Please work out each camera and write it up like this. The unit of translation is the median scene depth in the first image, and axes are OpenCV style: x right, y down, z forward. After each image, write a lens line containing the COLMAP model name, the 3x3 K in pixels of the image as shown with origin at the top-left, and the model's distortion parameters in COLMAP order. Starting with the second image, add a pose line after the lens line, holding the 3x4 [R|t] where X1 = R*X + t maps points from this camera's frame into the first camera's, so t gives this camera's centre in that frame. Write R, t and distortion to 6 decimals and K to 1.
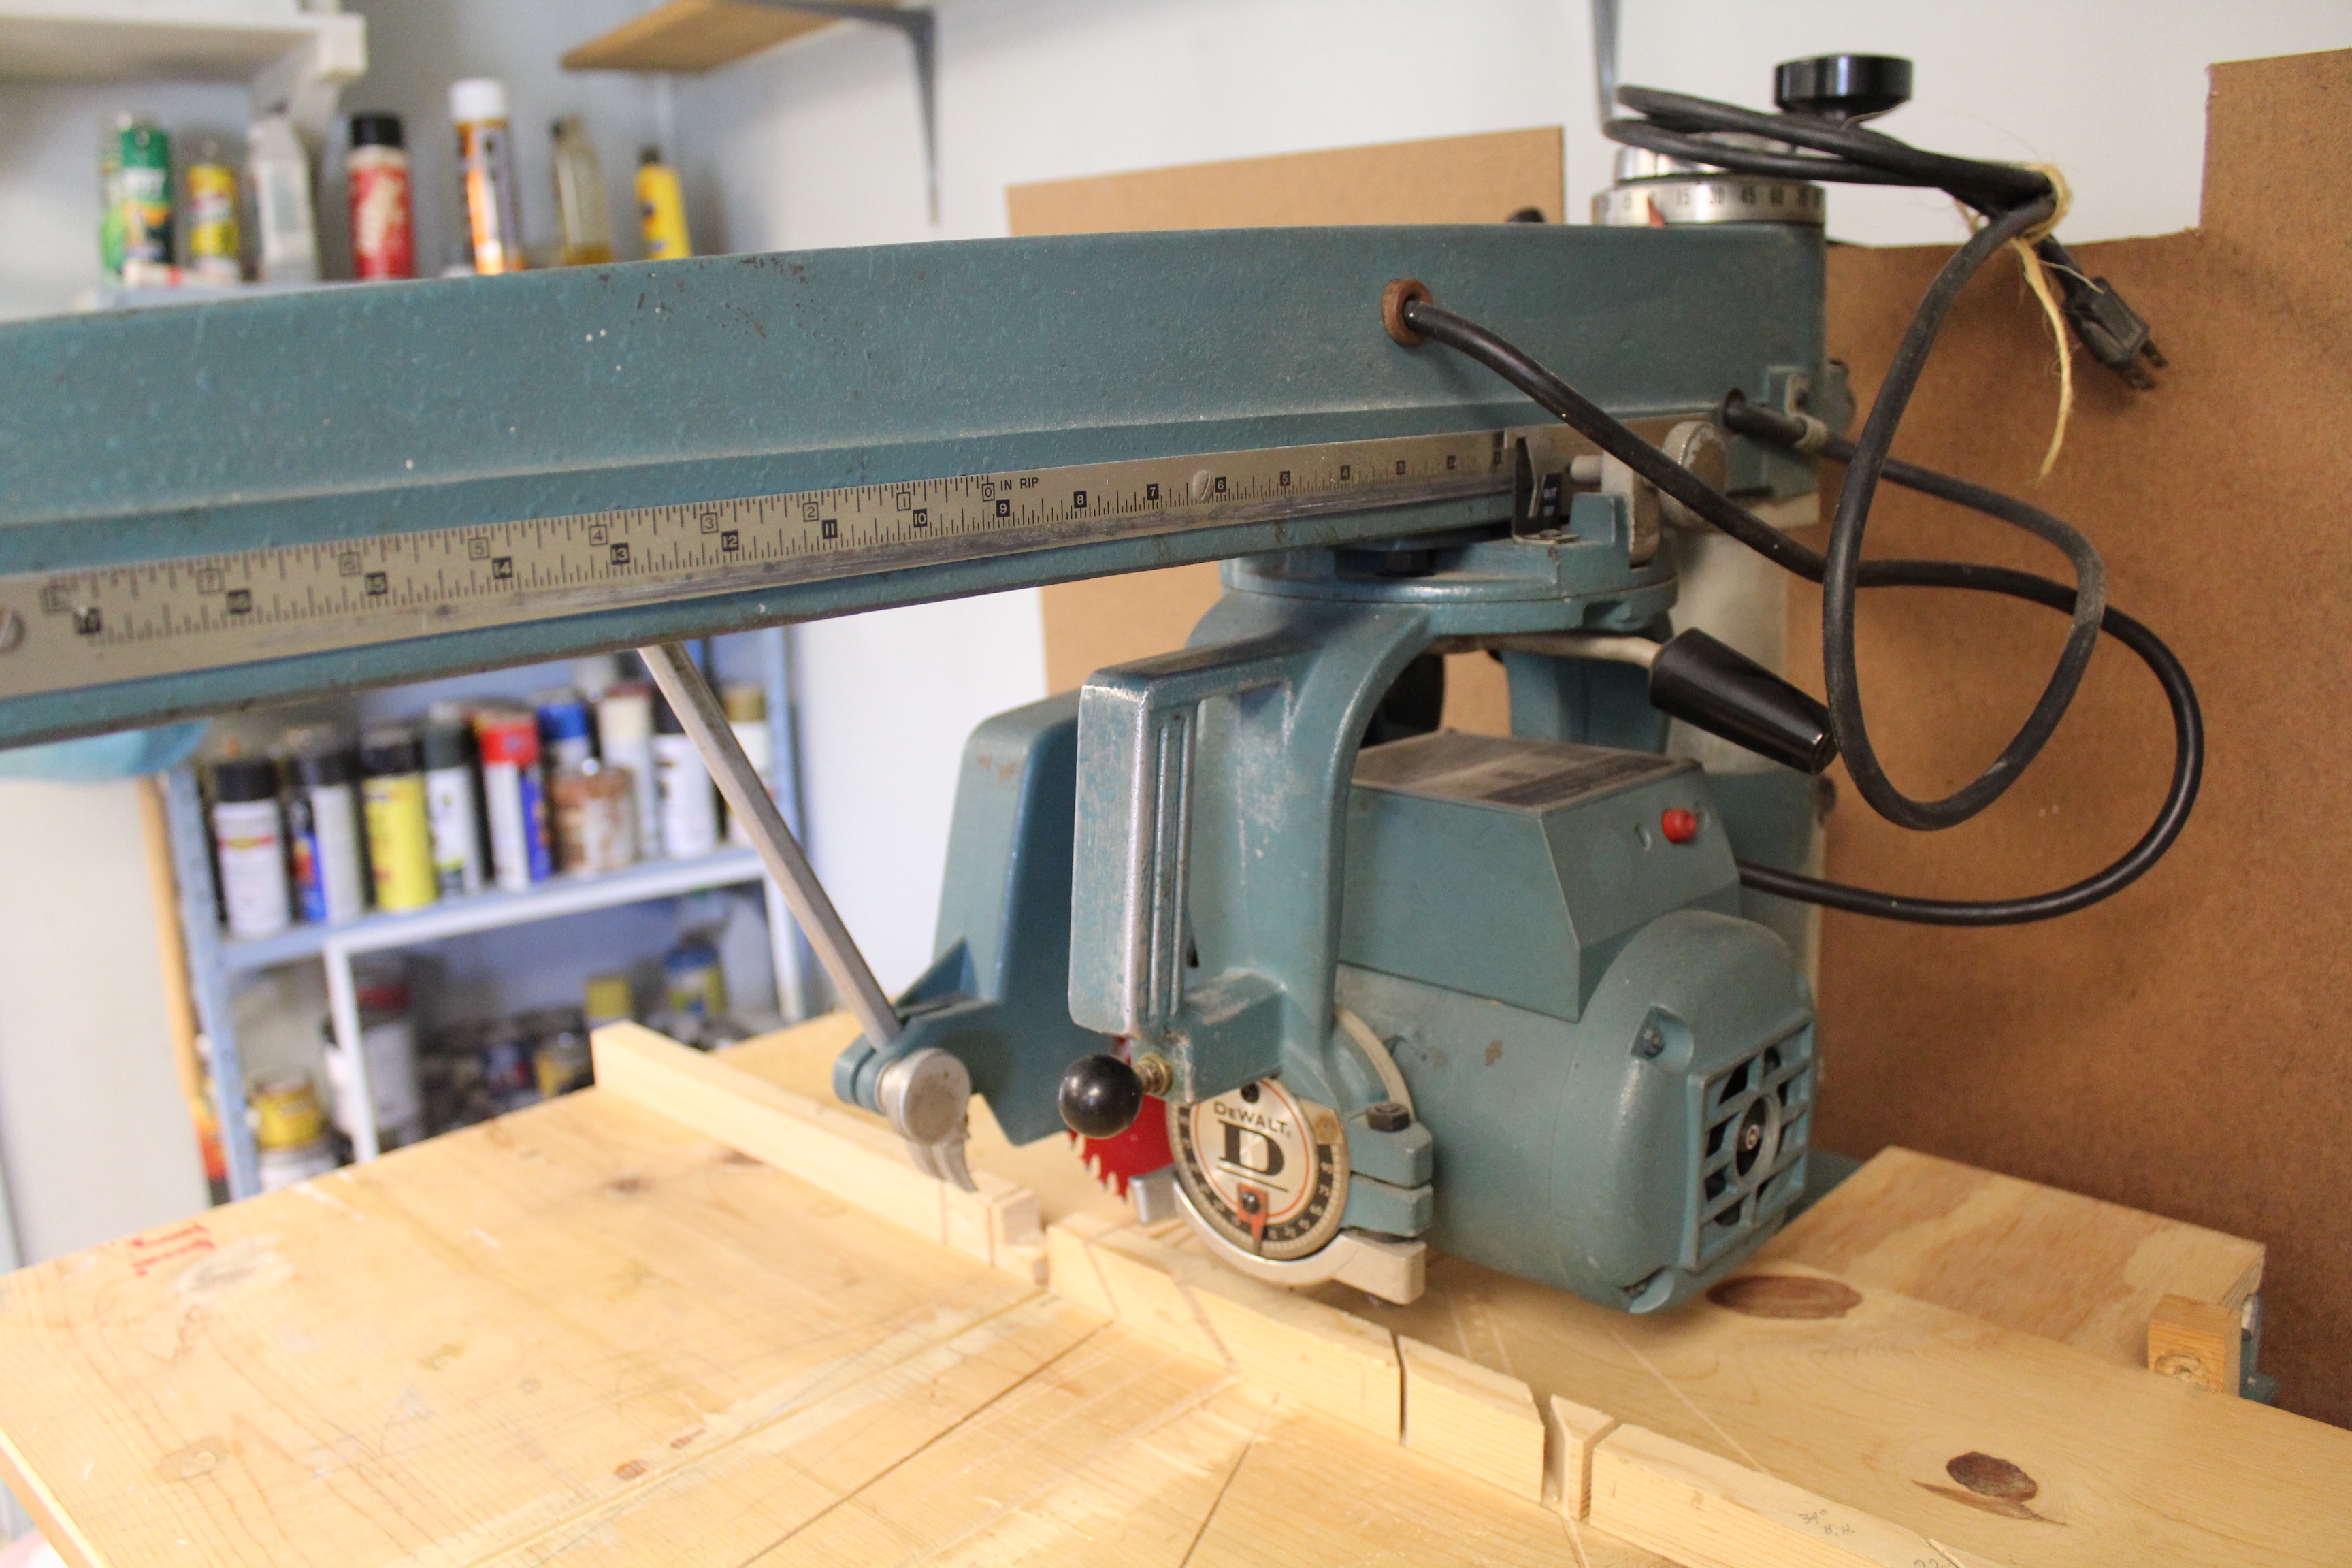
lens RADIAL K [[2044.7, 0, 1120.2], [0, 2044.7, 774.0], [0, 0, 1]] dist [-0.193934, 0.217290]
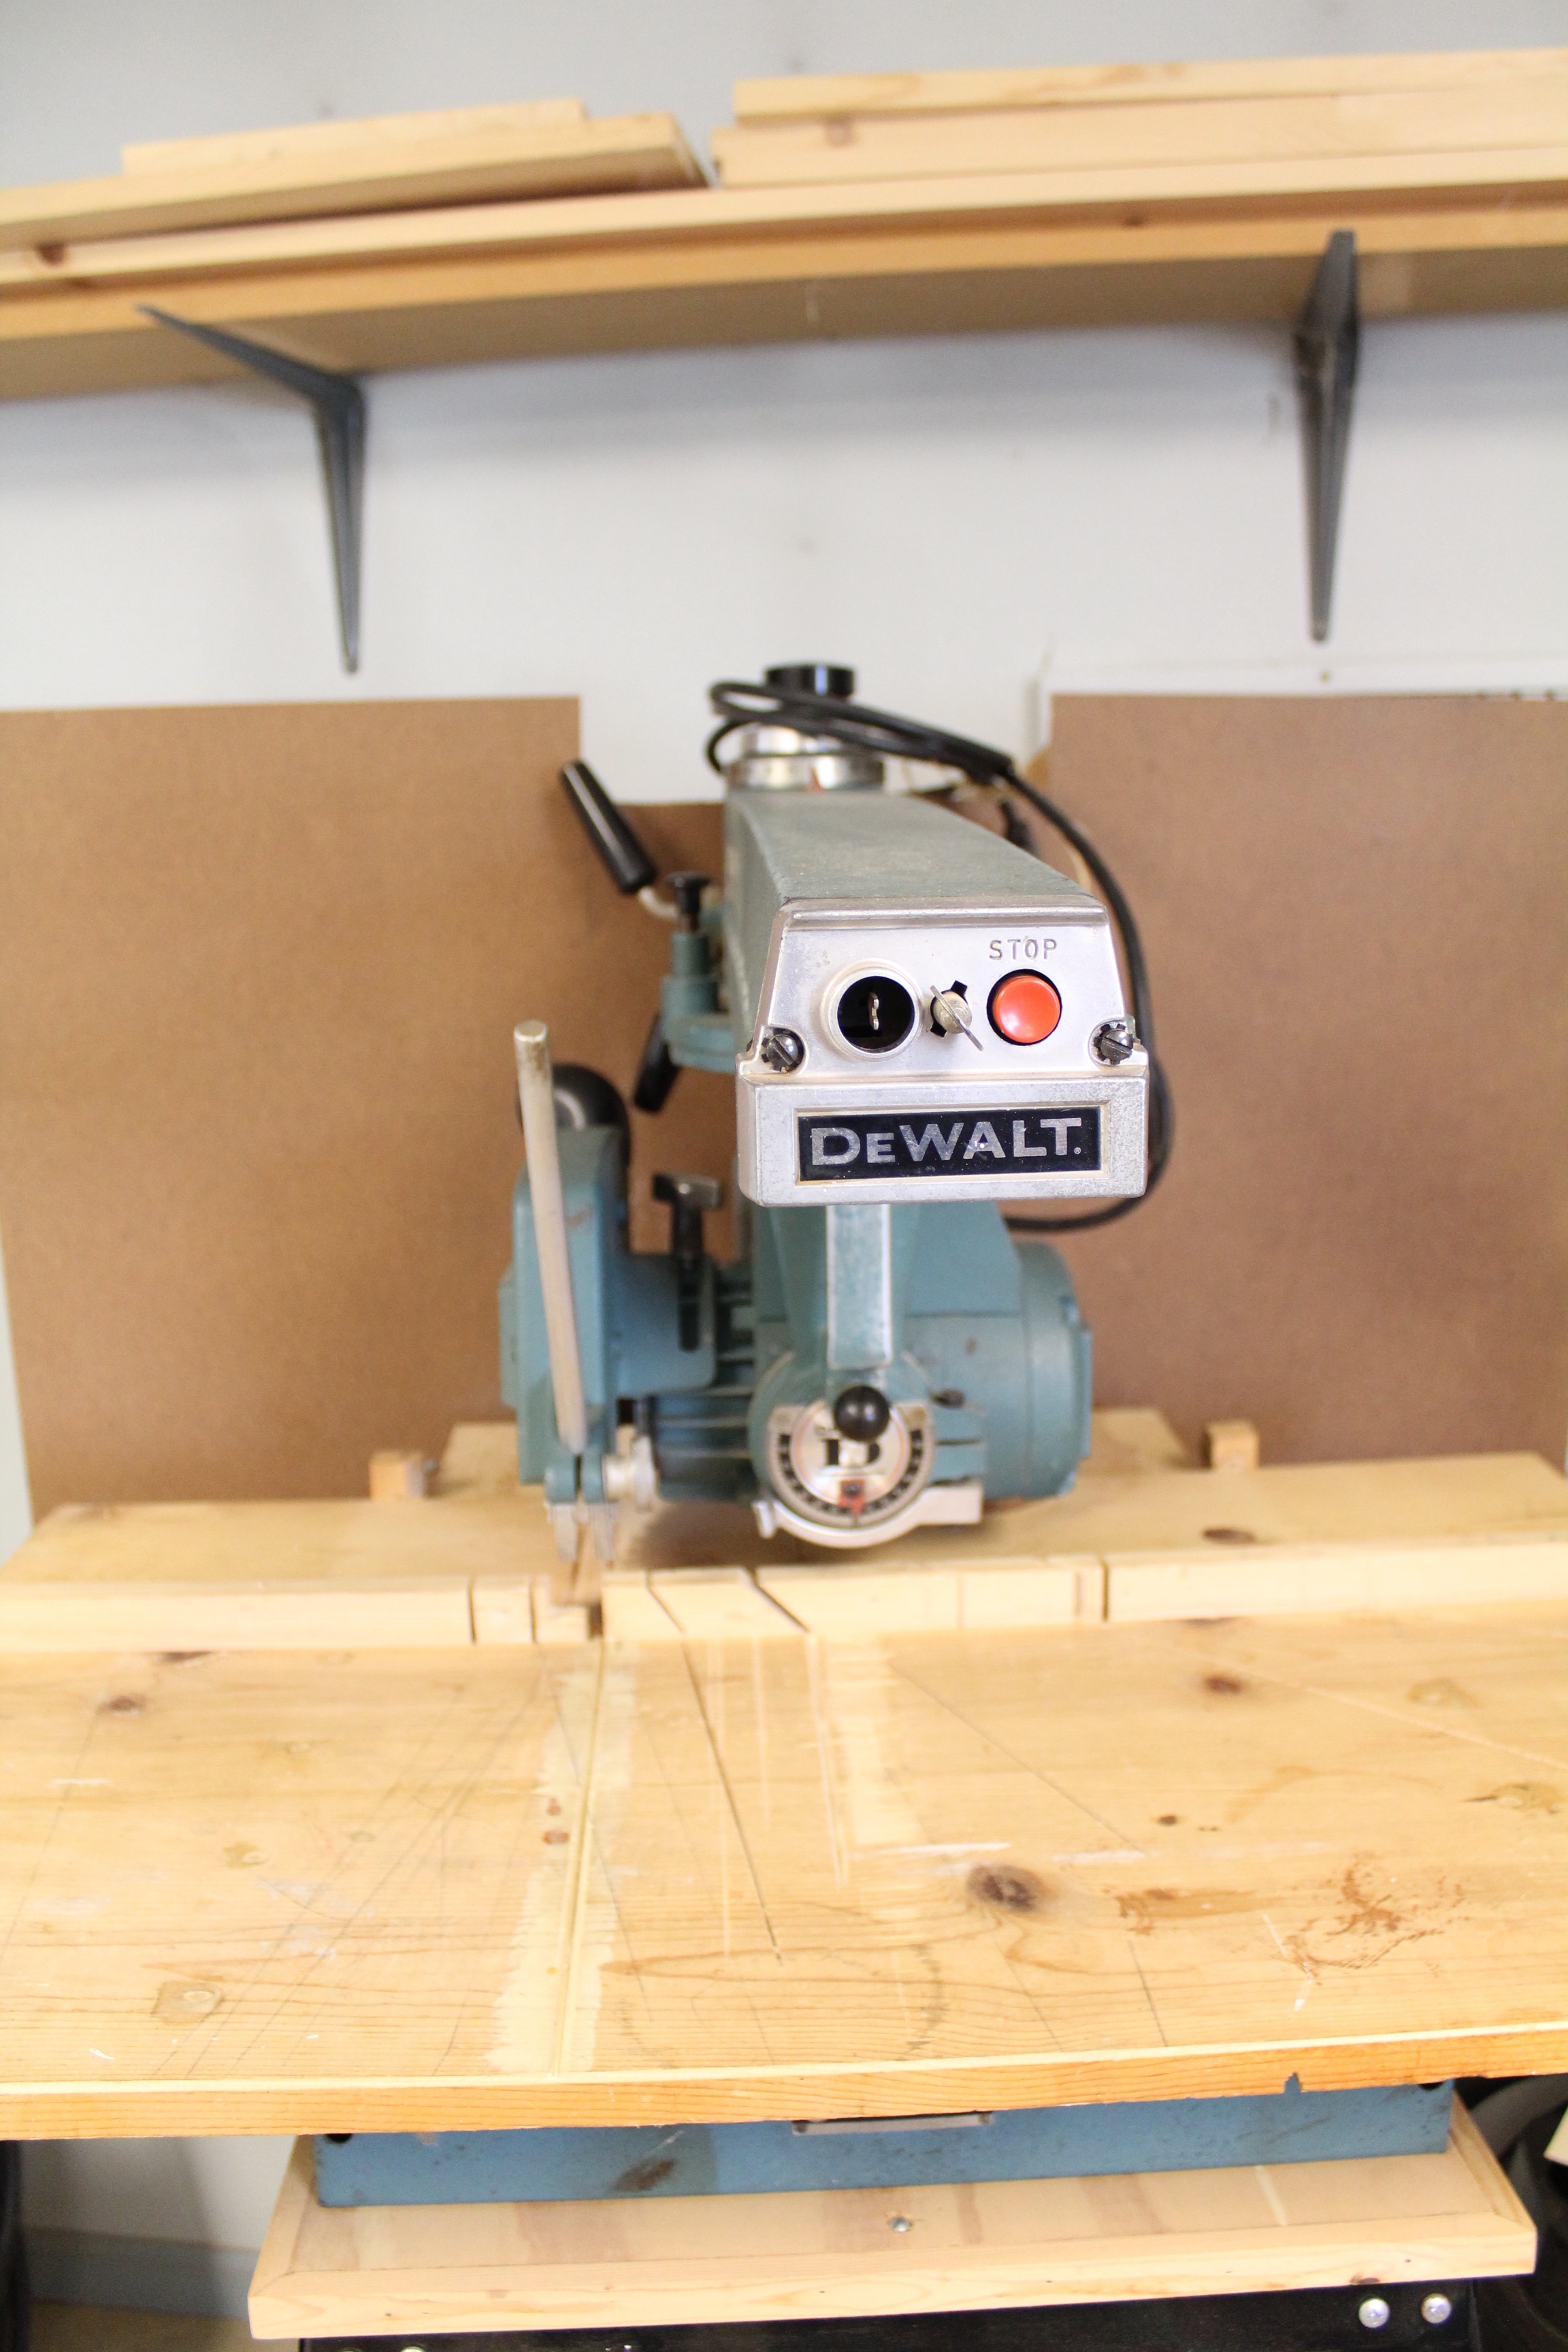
lens RADIAL K [[2044.7, 0, 784.0], [0, 2044.7, 1176.0], [0, 0, 1]] dist [-0.193934, 0.217290]
pose [[0.674904, -0.121961, 0.727757, -0.953325], [0.156614, 0.987452, 0.020242, -0.037650], [-0.721094, 0.100315, 0.685536, 0.052349]]
